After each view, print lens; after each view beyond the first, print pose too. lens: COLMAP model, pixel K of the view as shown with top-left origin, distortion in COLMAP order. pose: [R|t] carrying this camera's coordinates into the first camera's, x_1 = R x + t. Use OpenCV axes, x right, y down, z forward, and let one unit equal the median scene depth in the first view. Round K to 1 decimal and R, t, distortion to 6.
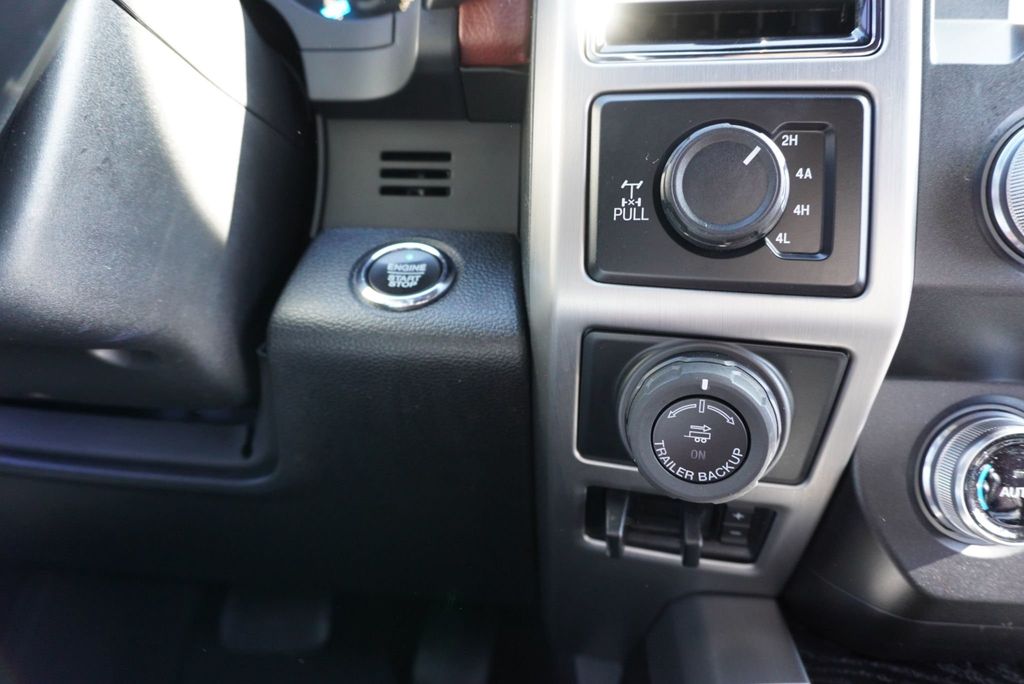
lens RADIAL K [[696.9, 0, 511.5], [0, 696.9, 344.7], [0, 0, 1]] dist [-0.042968, 0.027762]
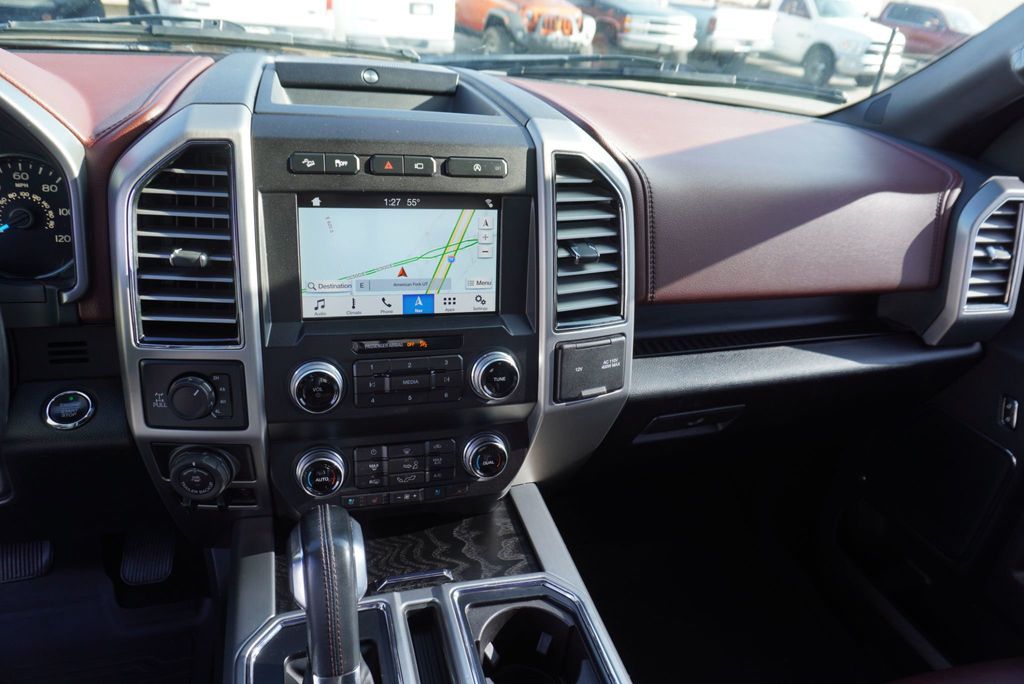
lens RADIAL K [[696.9, 0, 508.4], [0, 696.9, 349.0], [0, 0, 1]] dist [-0.042968, 0.027762]
pose [[0.926793, -0.093036, 0.363866, 0.475123], [0.025408, 0.982145, 0.186404, -0.875575], [-0.374711, -0.163513, 0.912609, -1.930820]]
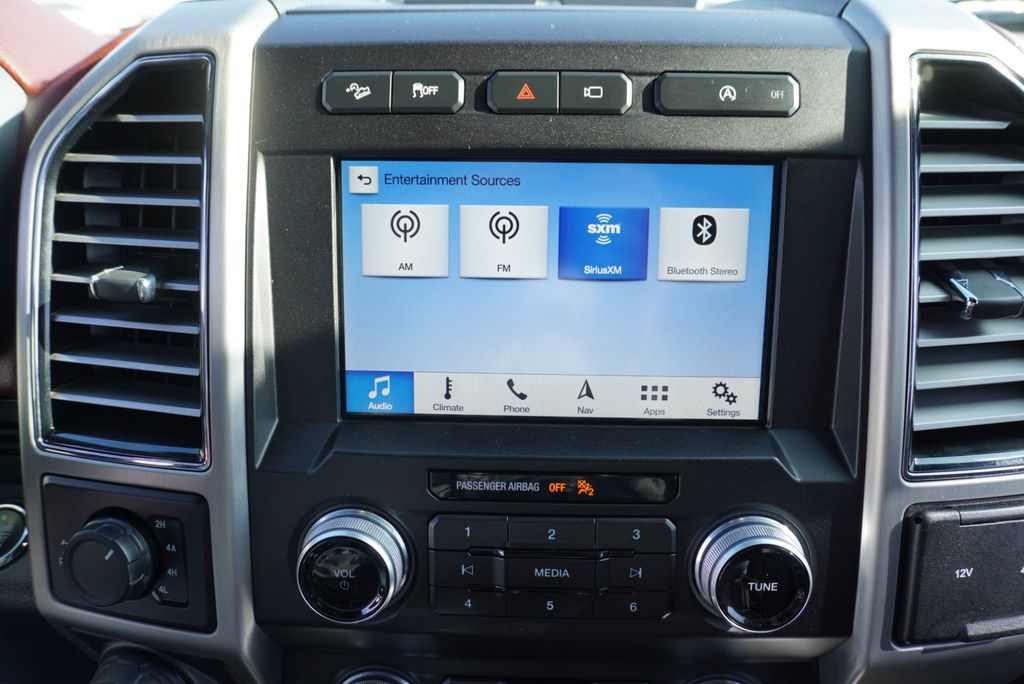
lens RADIAL K [[696.9, 0, 513.6], [0, 696.9, 342.9], [0, 0, 1]] dist [-0.042968, 0.027762]
pose [[0.998902, -0.021963, 0.041382, 1.031718], [0.018423, 0.996290, 0.084068, -0.740700], [-0.043075, -0.083213, 0.995600, -0.375861]]
